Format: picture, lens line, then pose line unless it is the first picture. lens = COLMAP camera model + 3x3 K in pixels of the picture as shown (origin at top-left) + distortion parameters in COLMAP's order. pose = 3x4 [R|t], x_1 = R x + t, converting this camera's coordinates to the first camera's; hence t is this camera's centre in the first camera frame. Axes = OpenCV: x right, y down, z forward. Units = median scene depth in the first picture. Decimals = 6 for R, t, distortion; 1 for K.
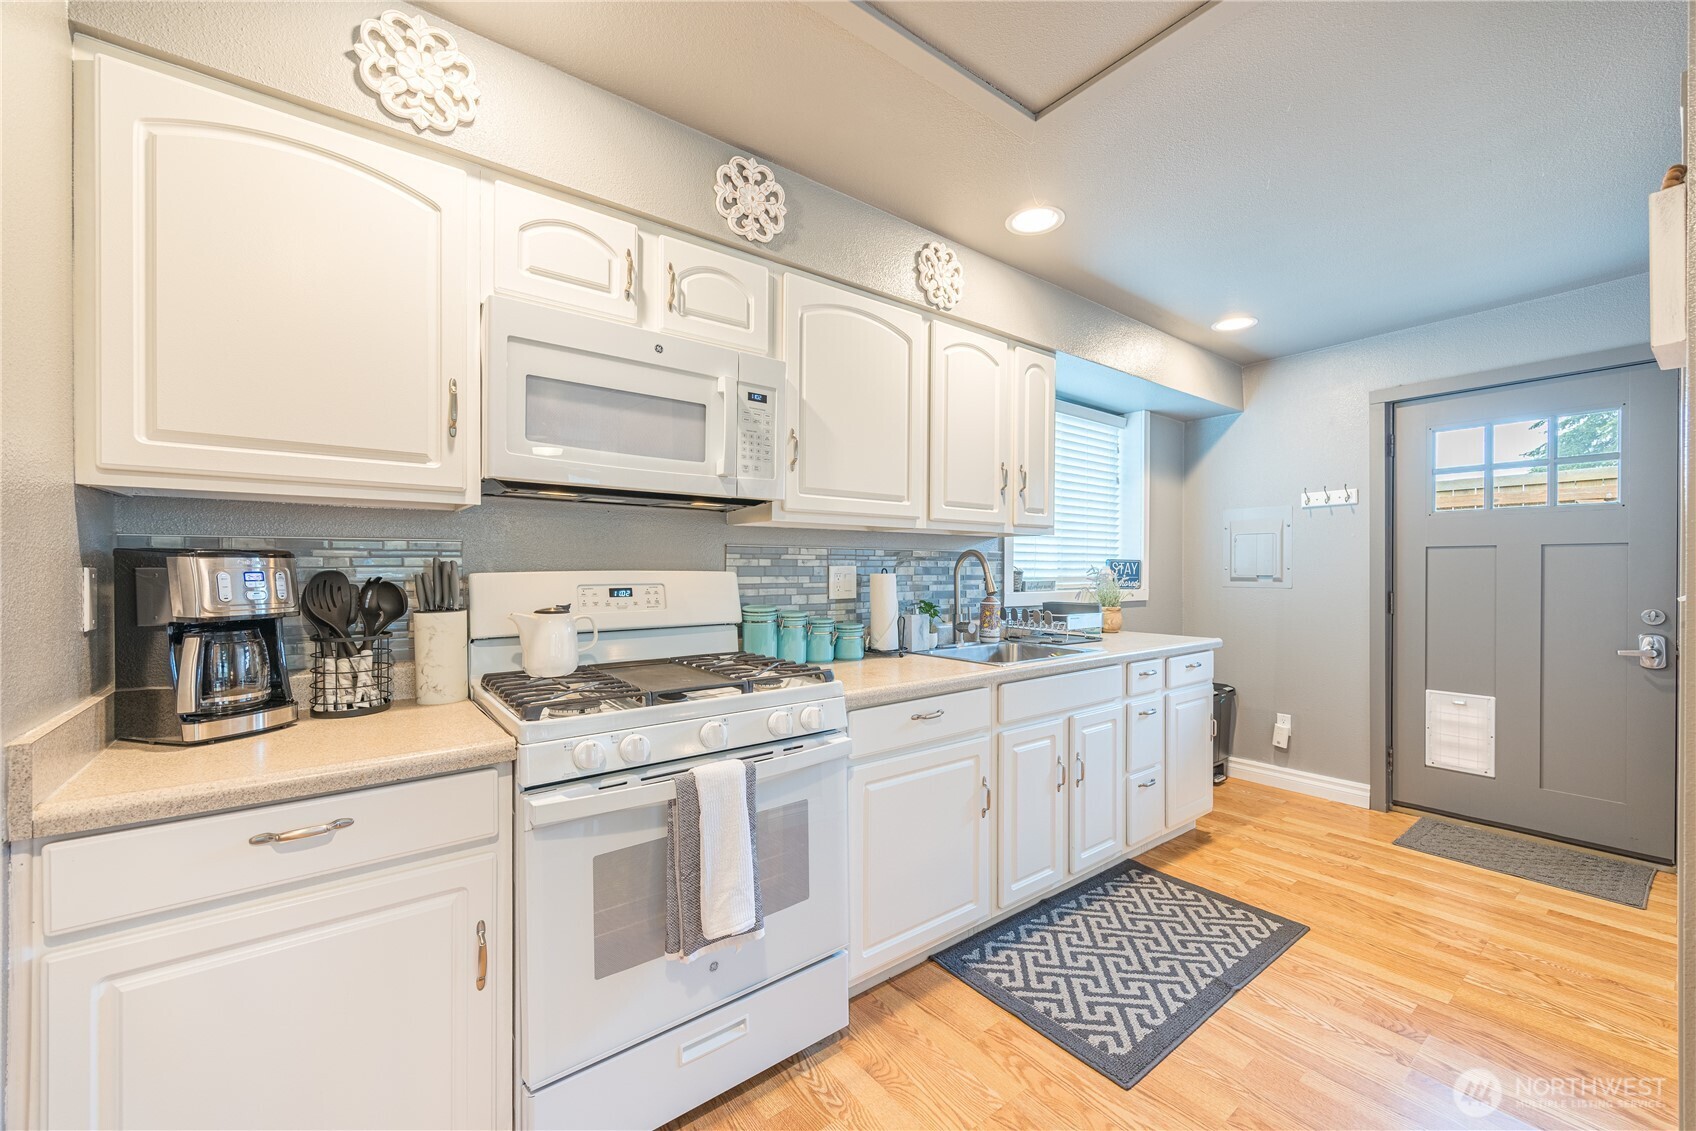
lens RADIAL K [[662.0, 0, 873.3], [0, 662.0, 570.2], [0, 0, 1]] dist [-0.001649, -0.000251]
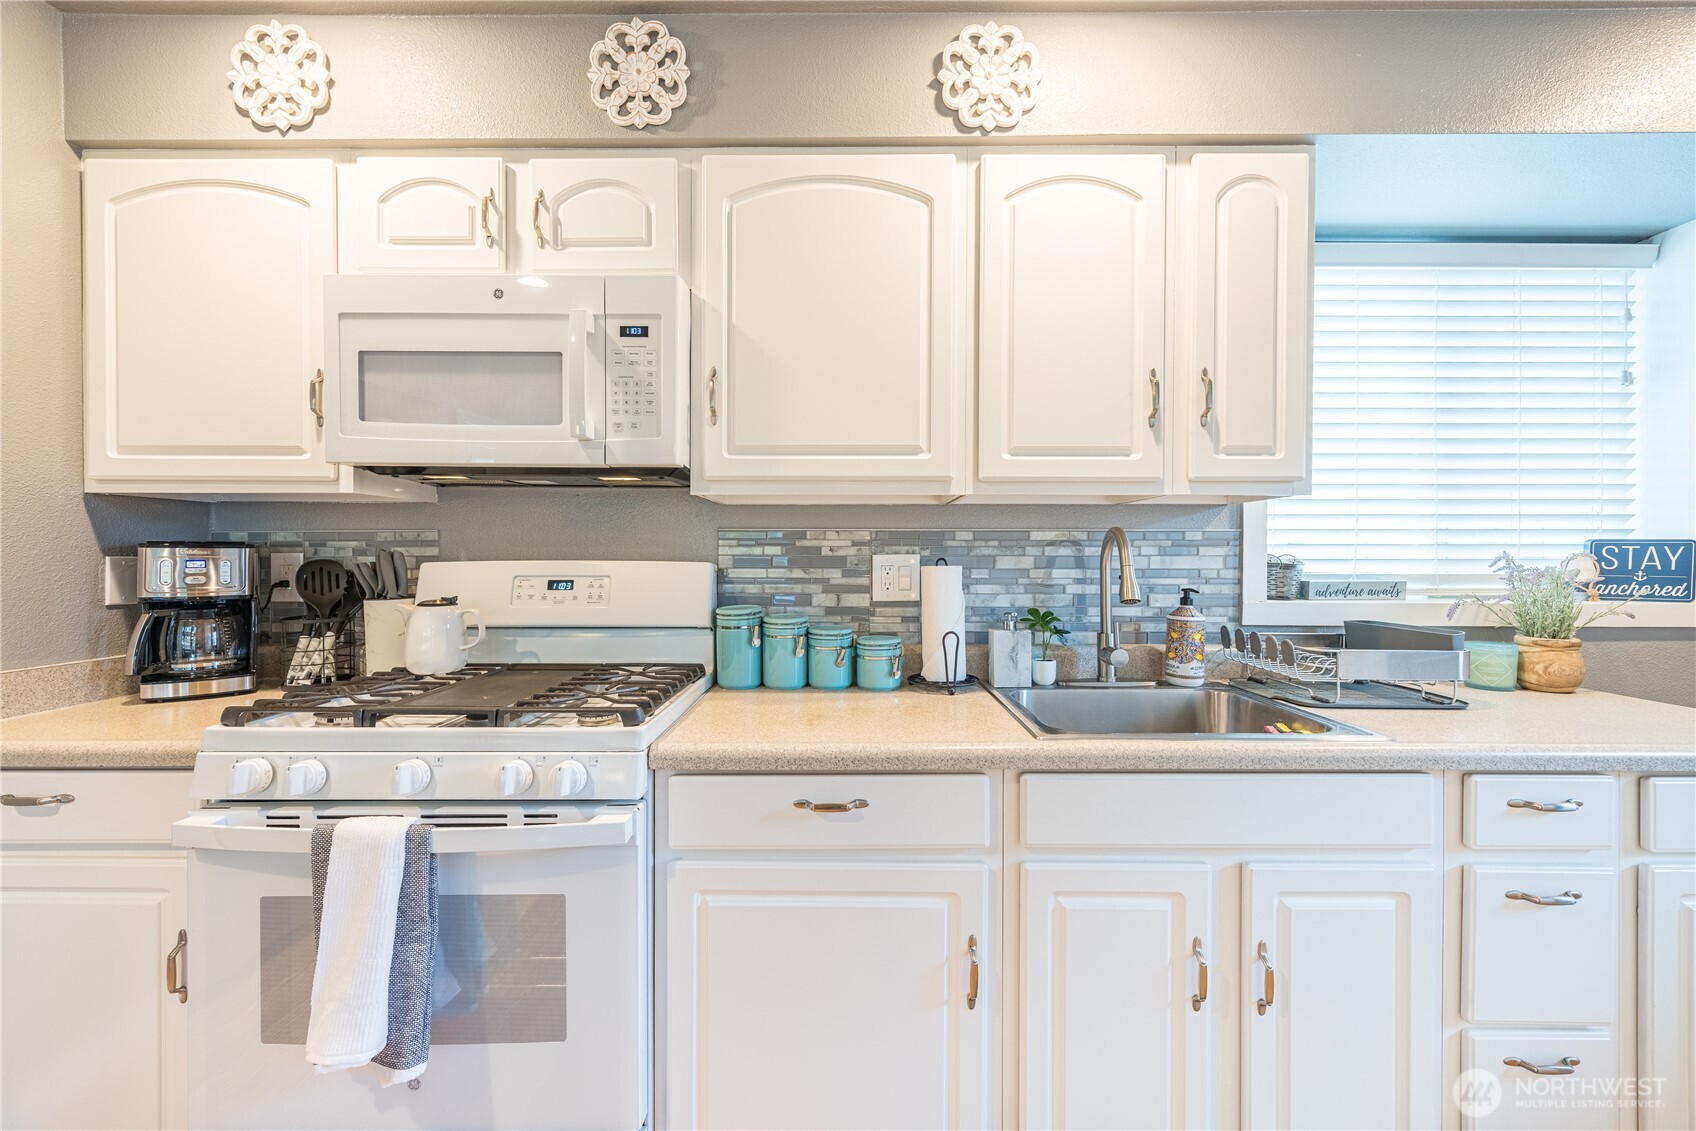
lens RADIAL K [[662.0, 0, 841.8], [0, 662.0, 557.7], [0, 0, 1]] dist [-0.001649, -0.000251]
pose [[0.777967, 0.001116, -0.628304, 0.485371], [-0.002352, 0.999997, -0.001136, -0.002617], [0.628300, 0.002362, 0.777967, 0.566180]]
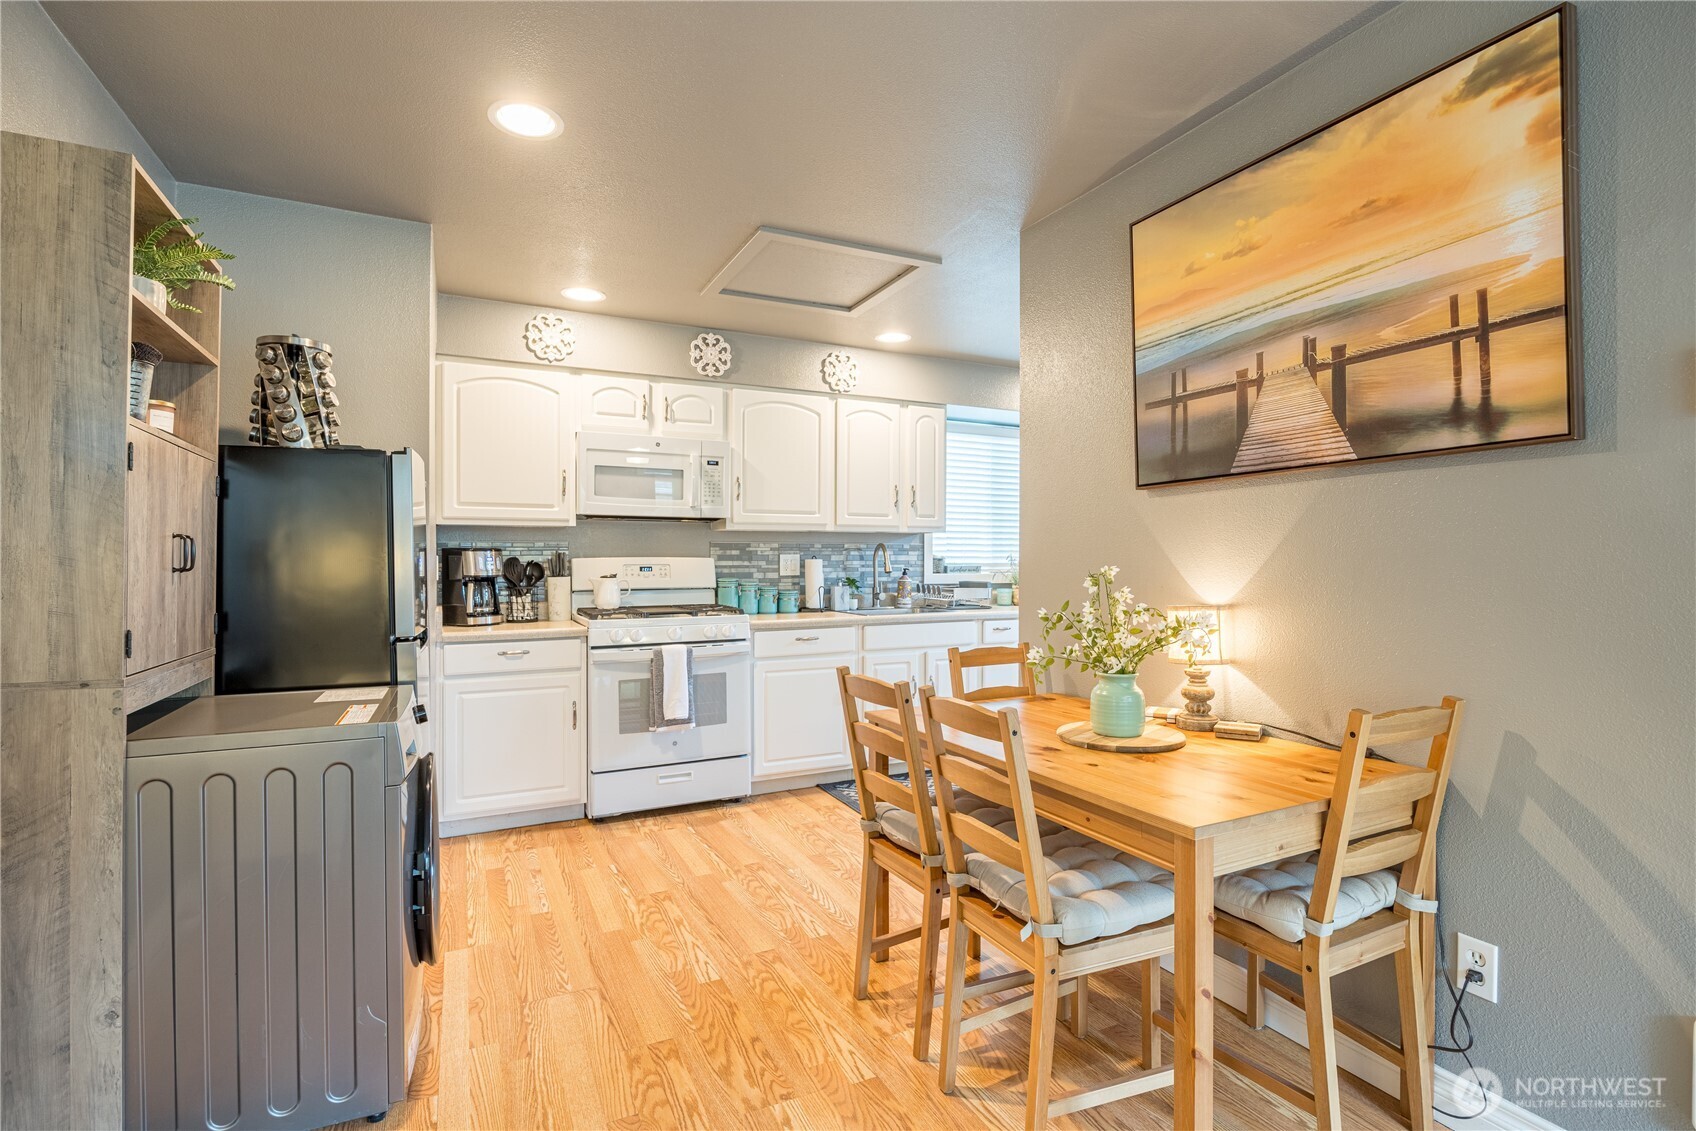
lens RADIAL K [[776.3, 0, 858.3], [0, 776.3, 558.9], [0, 0, 1]] dist [-0.015751, -0.000050]
pose [[0.978420, -0.001515, -0.206621, 0.671499], [0.001056, 0.999997, -0.002334, 0.011509], [0.206623, 0.002065, 0.978418, -1.036117]]
